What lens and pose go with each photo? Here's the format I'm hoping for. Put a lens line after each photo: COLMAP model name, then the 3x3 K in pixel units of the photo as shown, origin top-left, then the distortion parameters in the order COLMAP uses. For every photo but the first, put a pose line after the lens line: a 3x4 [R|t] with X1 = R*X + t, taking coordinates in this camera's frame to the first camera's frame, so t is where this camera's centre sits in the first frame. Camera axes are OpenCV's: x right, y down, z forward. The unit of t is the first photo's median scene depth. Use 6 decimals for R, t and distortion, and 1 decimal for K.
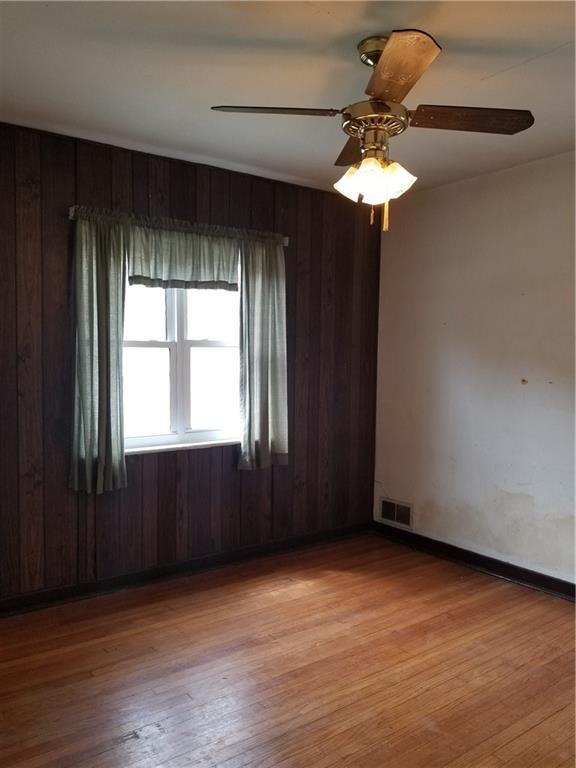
lens RADIAL K [[587.6, 0, 288.0], [0, 587.6, 384.0], [0, 0, 1]] dist [0.085766, -0.166857]
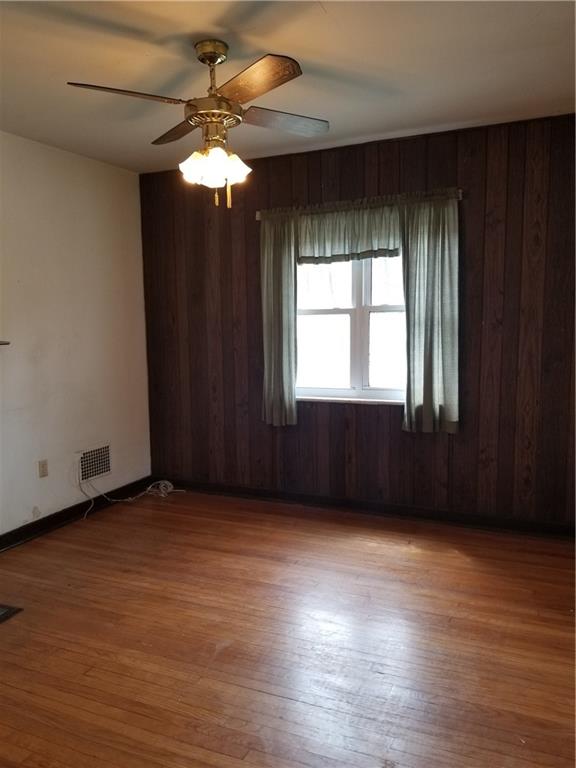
lens RADIAL K [[587.6, 0, 288.0], [0, 587.6, 384.0], [0, 0, 1]] dist [0.085766, -0.166857]
pose [[0.505749, 0.075499, -0.859370, 0.741506], [-0.023052, 0.996990, 0.074023, -0.007410], [0.862372, -0.017627, 0.505967, 0.318590]]
